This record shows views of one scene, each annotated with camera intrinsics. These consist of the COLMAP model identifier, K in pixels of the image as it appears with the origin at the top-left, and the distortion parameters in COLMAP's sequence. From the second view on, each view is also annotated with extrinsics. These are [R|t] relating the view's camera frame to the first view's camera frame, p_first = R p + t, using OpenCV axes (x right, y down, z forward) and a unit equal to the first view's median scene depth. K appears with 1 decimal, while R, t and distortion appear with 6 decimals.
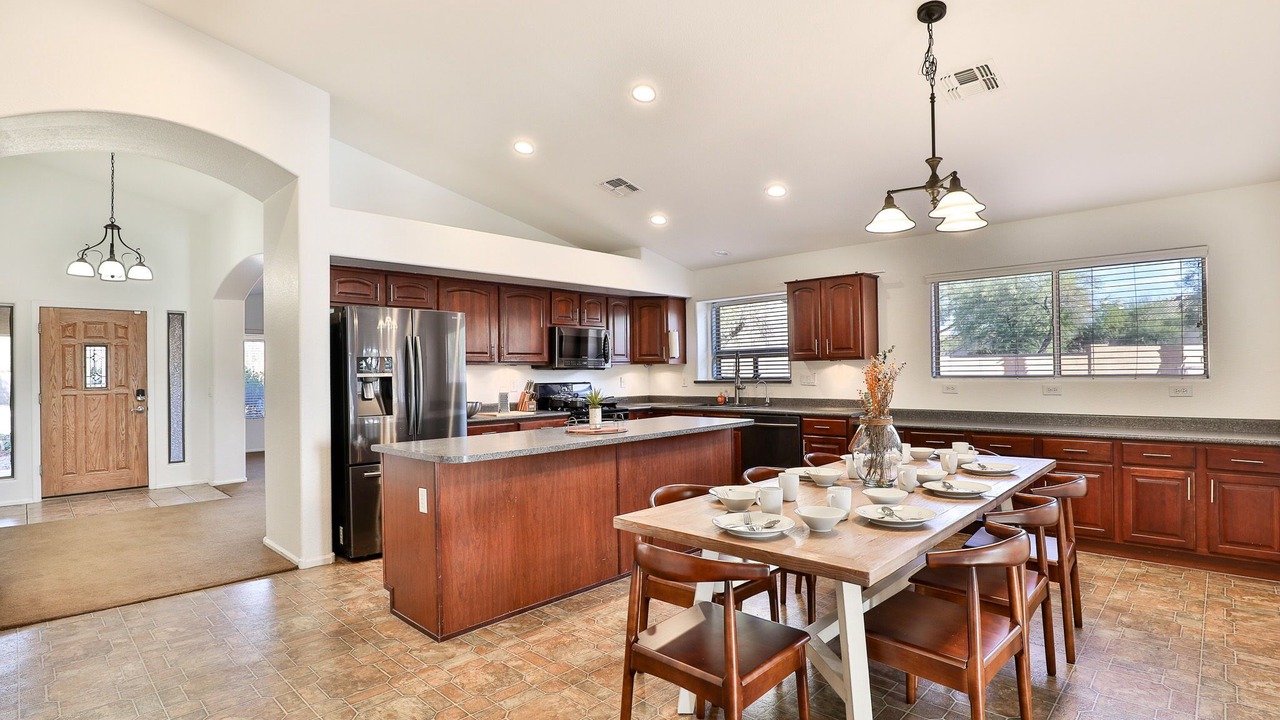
lens RADIAL K [[617.9, 0, 649.1], [0, 617.9, 359.7], [0, 0, 1]] dist [-0.023369, -0.000710]
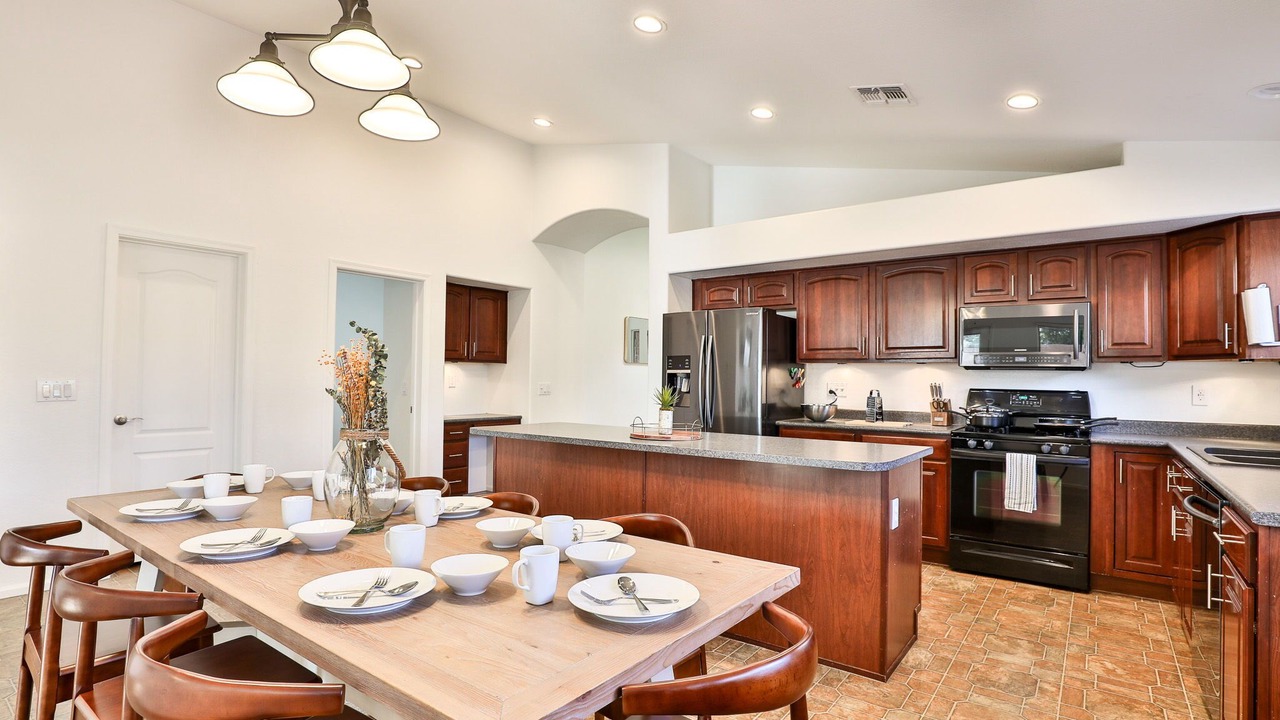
lens RADIAL K [[617.9, 0, 642.8], [0, 617.9, 361.4], [0, 0, 1]] dist [-0.023369, -0.000710]
pose [[0.118841, -0.008716, -0.992875, 0.499735], [0.006109, 0.999949, -0.008047, 0.010938], [0.992894, -0.005109, 0.118888, 0.562890]]
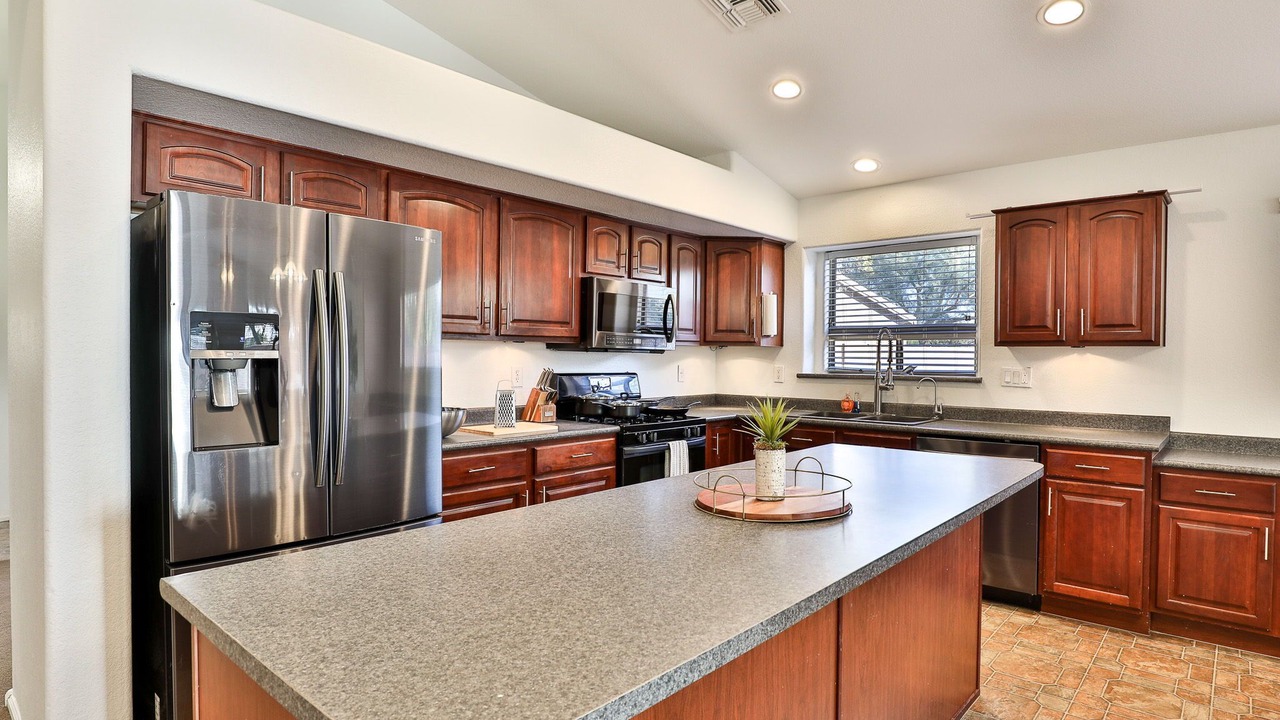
lens RADIAL K [[676.0, 0, 639.1], [0, 676.0, 365.9], [0, 0, 1]] dist [-0.001634, 0.000386]
pose [[0.999517, 0.023901, 0.019879, -0.119846], [-0.024609, 0.999042, 0.036176, 0.005777], [-0.018995, -0.036647, 0.999148, 0.363634]]
